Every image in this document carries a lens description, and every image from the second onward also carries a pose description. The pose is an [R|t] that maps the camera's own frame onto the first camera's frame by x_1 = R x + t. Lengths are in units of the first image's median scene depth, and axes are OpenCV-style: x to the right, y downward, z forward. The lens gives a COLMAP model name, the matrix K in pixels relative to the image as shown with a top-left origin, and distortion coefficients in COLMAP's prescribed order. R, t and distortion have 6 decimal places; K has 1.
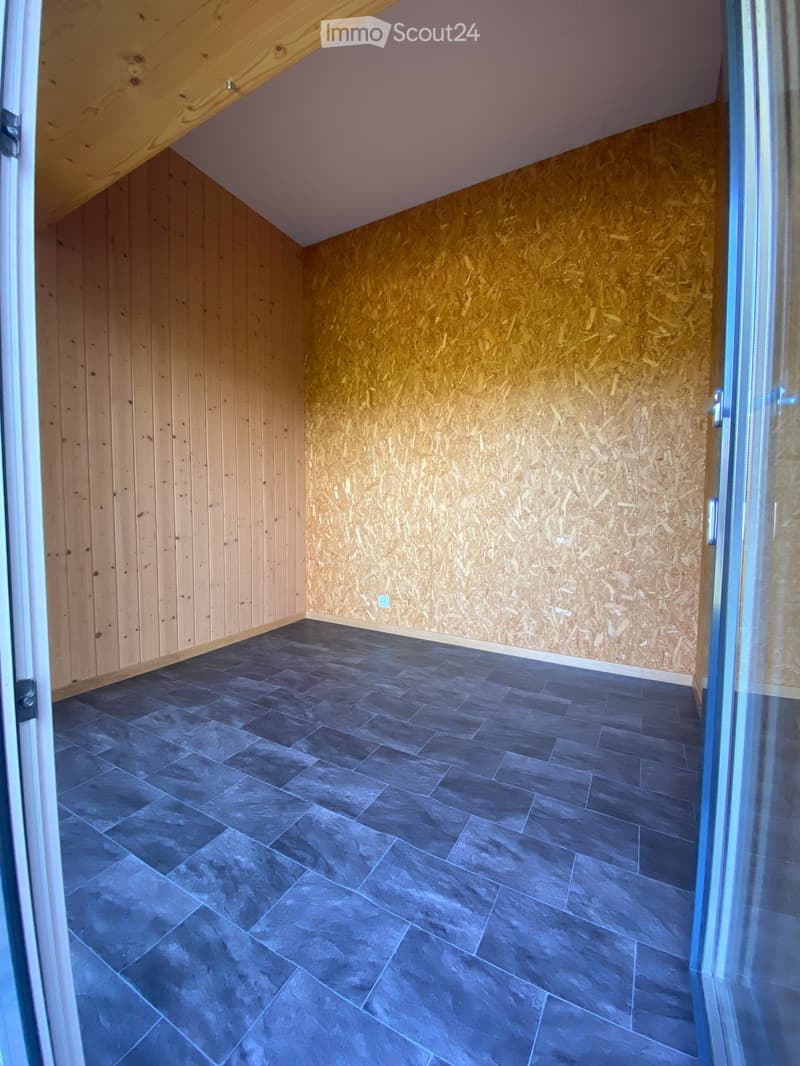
lens RADIAL K [[436.3, 0, 397.6], [0, 436.3, 536.2], [0, 0, 1]] dist [-0.001744, -0.000638]
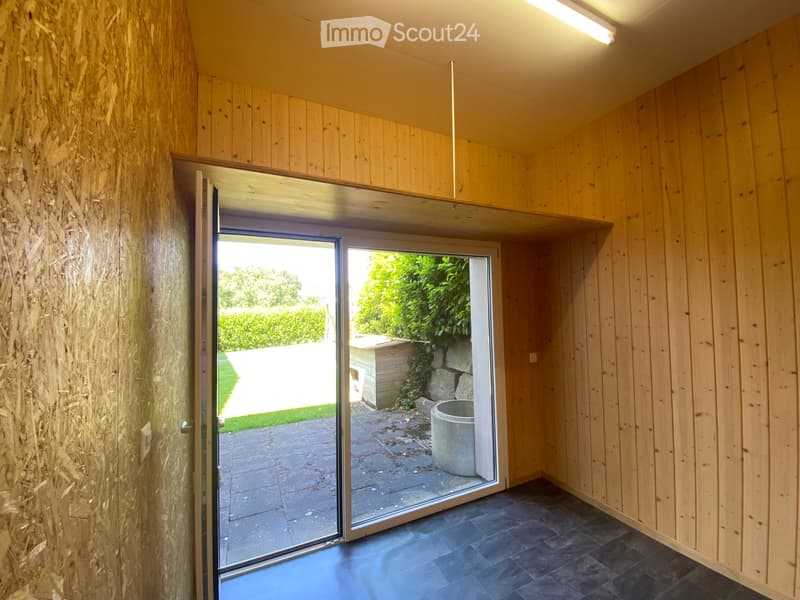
lens RADIAL K [[327.5, 0, 398.3], [0, 327.5, 301.1], [0, 0, 1]] dist [-0.001744, -0.000638]
pose [[-0.576433, -0.022381, -0.816838, 0.550322], [-0.028704, 0.999563, -0.007131, -0.327351], [0.816640, 0.019336, -0.576824, 0.918749]]
